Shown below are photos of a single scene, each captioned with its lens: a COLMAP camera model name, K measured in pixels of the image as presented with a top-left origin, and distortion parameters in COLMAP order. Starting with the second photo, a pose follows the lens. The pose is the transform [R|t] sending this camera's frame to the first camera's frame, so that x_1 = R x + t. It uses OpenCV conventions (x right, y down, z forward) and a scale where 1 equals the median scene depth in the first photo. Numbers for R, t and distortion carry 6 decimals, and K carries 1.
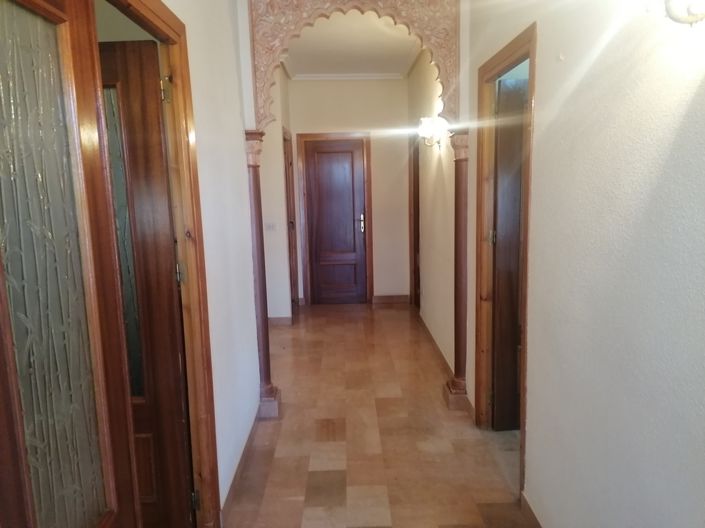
lens RADIAL K [[527.9, 0, 351.5], [0, 527.9, 265.9], [0, 0, 1]] dist [0.079441, -0.080693]
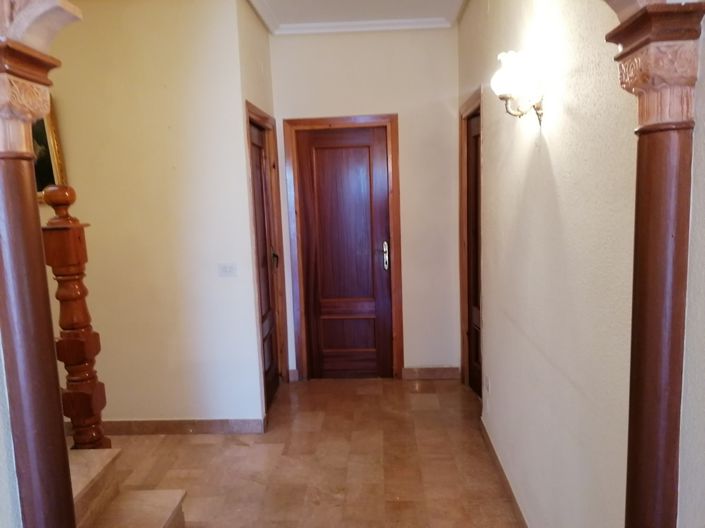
lens RADIAL K [[527.9, 0, 353.0], [0, 527.9, 261.7], [0, 0, 1]] dist [0.079441, -0.080693]
pose [[0.997469, 0.000107, -0.071097, 0.026750], [-0.001577, 0.999786, -0.020620, -0.061254], [0.071080, 0.020679, 0.997256, 0.359489]]
